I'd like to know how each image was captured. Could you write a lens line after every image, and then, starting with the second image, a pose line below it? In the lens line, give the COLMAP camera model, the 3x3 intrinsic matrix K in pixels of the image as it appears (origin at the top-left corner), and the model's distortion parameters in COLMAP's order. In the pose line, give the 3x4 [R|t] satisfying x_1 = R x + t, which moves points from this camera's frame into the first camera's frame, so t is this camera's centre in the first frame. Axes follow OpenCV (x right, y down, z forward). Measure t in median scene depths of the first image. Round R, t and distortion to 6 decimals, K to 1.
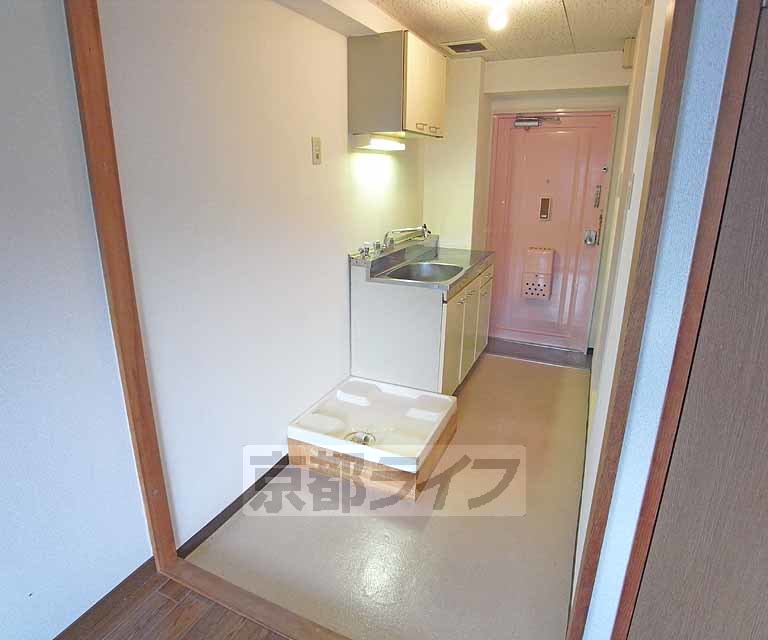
lens RADIAL K [[475.1, 0, 383.9], [0, 475.1, 320.5], [0, 0, 1]] dist [-0.040644, 0.000416]
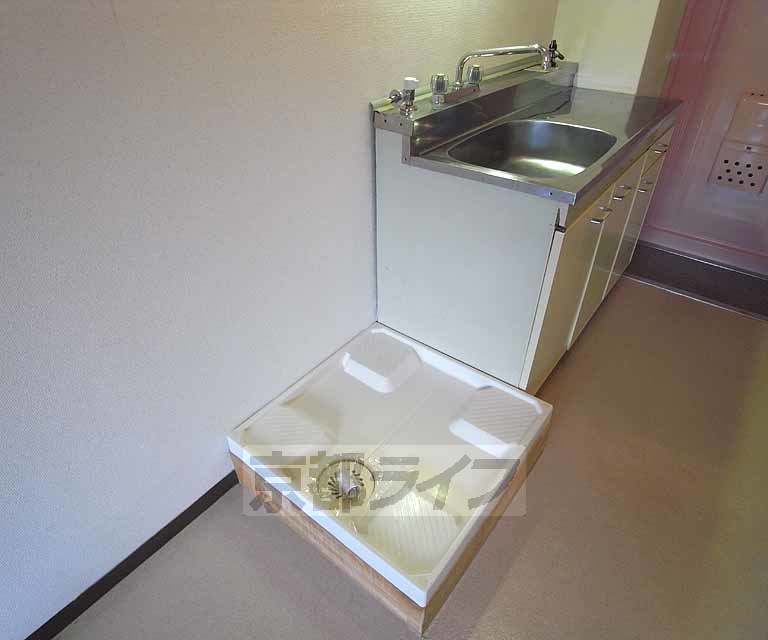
lens RADIAL K [[475.1, 0, 380.7], [0, 475.1, 314.6], [0, 0, 1]] dist [-0.040644, 0.000416]
pose [[0.966935, 0.132105, -0.218139, 0.064327], [-0.055674, 0.944089, 0.324955, -0.087159], [0.248871, -0.302066, 0.920228, 0.464313]]
